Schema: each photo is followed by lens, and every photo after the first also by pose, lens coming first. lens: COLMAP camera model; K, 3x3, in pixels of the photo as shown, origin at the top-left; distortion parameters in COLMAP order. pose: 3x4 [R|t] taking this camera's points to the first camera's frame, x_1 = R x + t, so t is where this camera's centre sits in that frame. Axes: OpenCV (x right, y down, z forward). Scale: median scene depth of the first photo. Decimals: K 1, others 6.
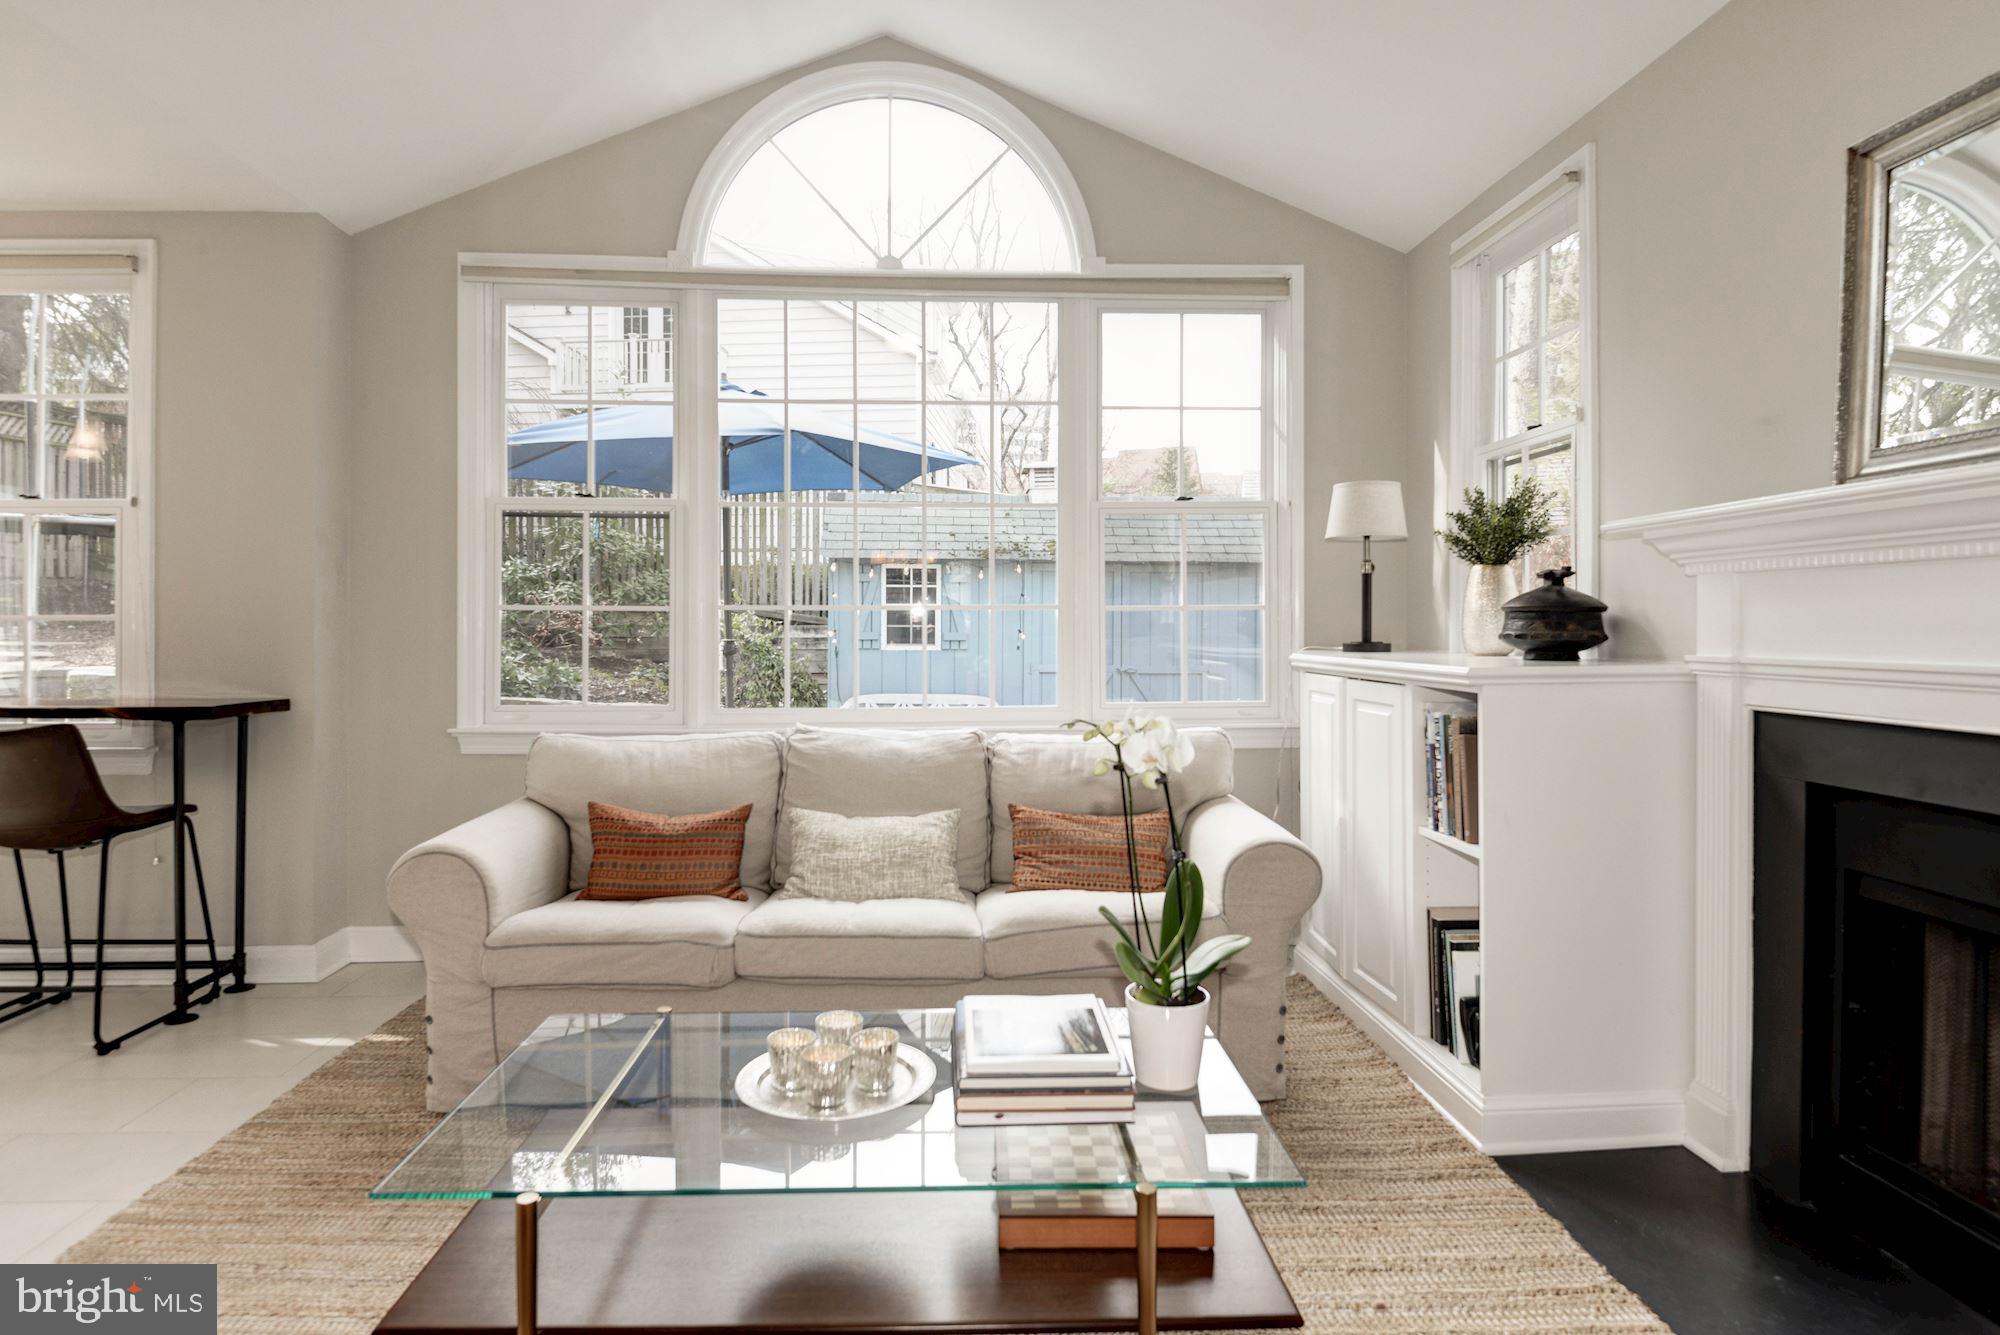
lens RADIAL K [[1130.7, 0, 995.3], [0, 1130.7, 630.5], [0, 0, 1]] dist [0.042757, -0.058861]
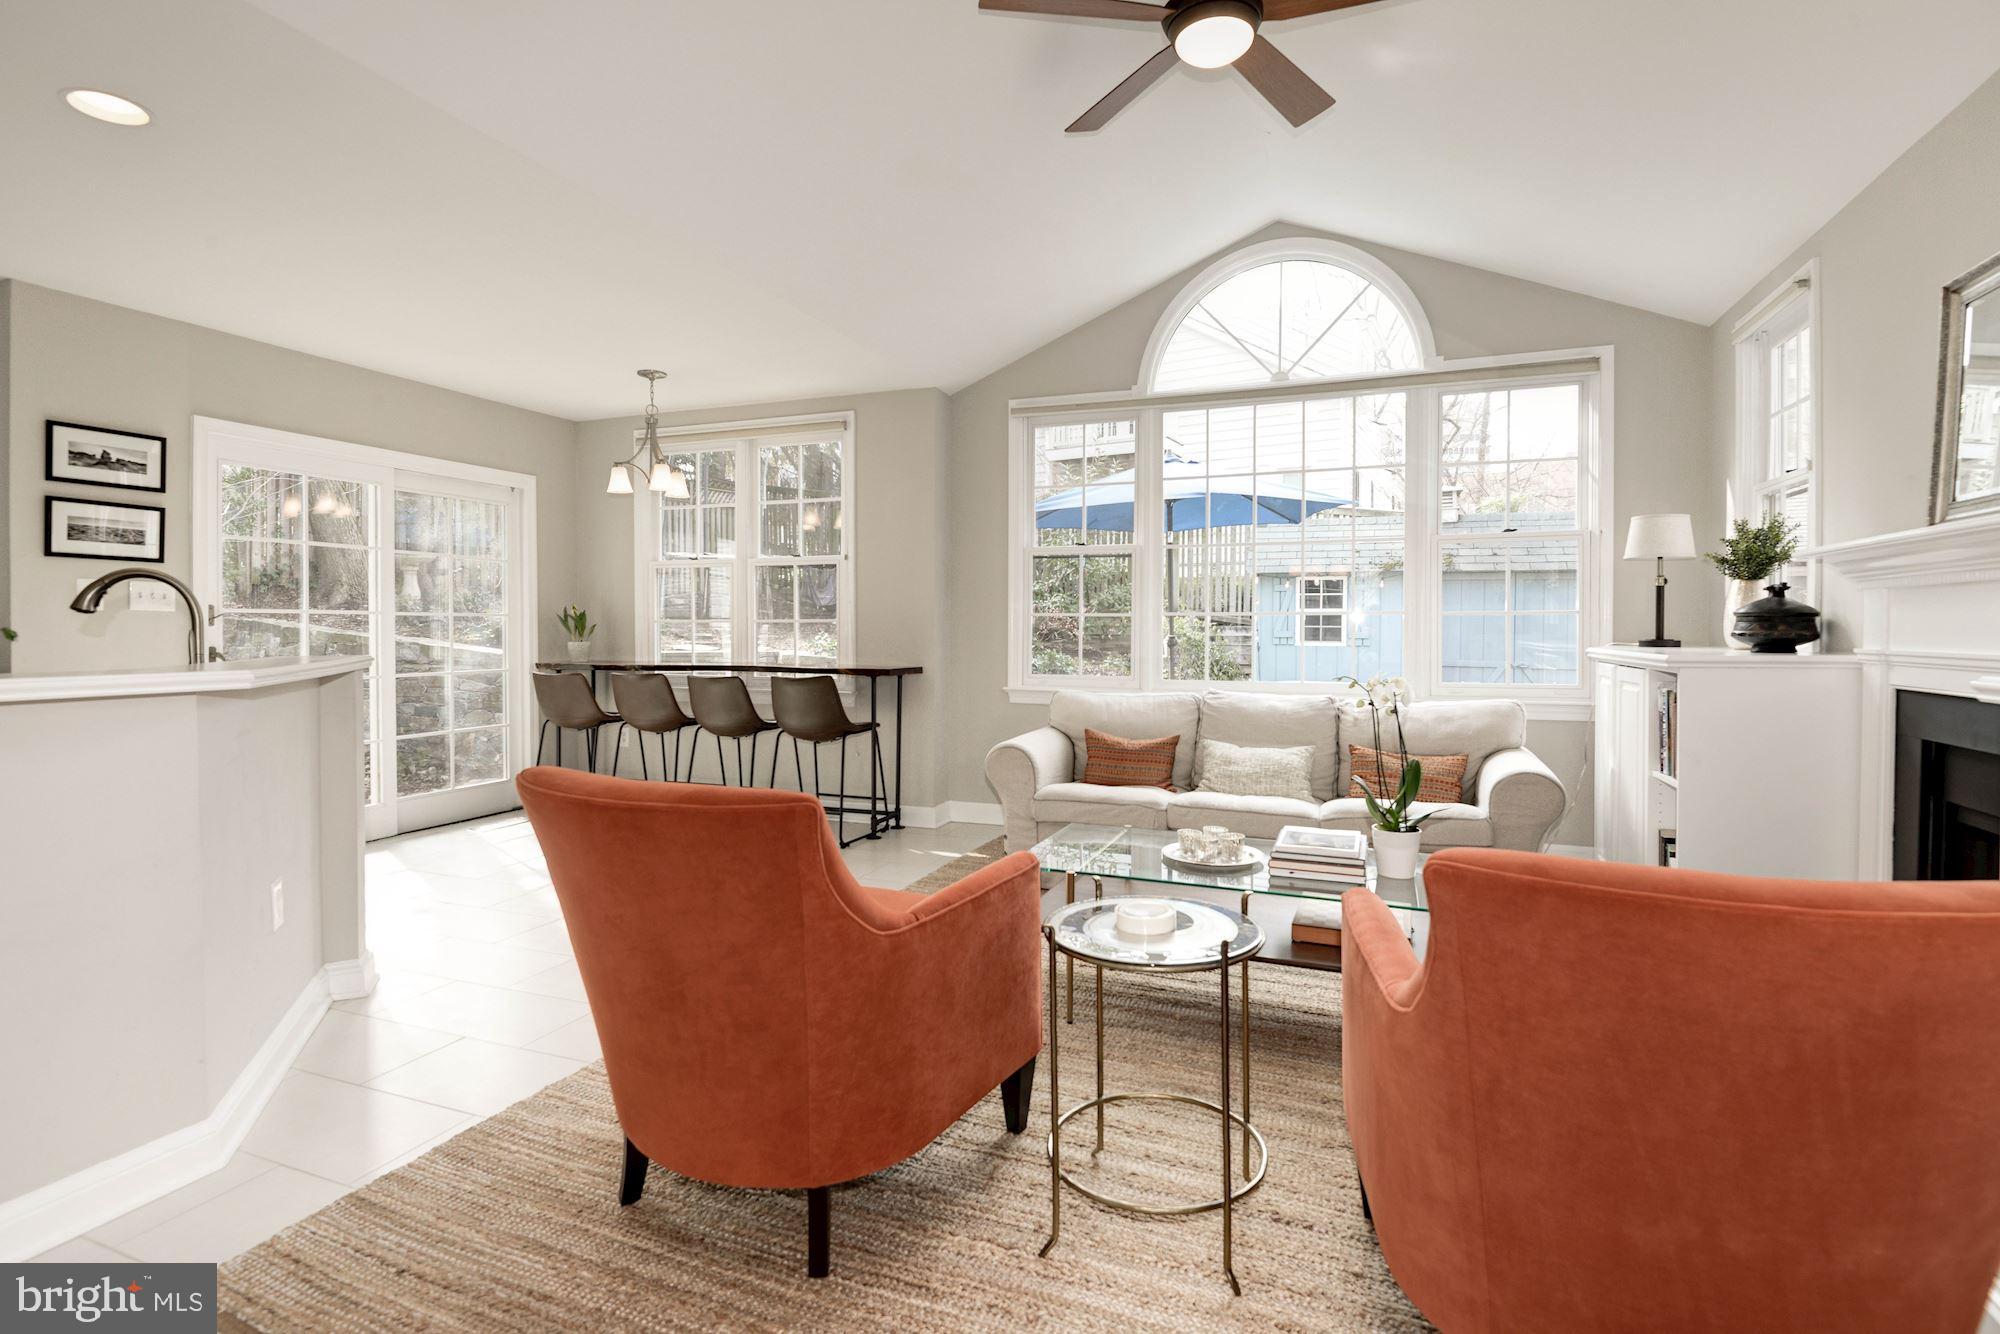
lens RADIAL K [[898.1, 0, 993.7], [0, 898.1, 632.6], [0, 0, 1]] dist [-0.000324, -0.022118]
pose [[0.908153, 0.005053, -0.418607, 0.065655], [-0.003934, 0.999986, 0.003537, 0.001795], [0.418619, -0.001565, 0.908161, -0.227514]]
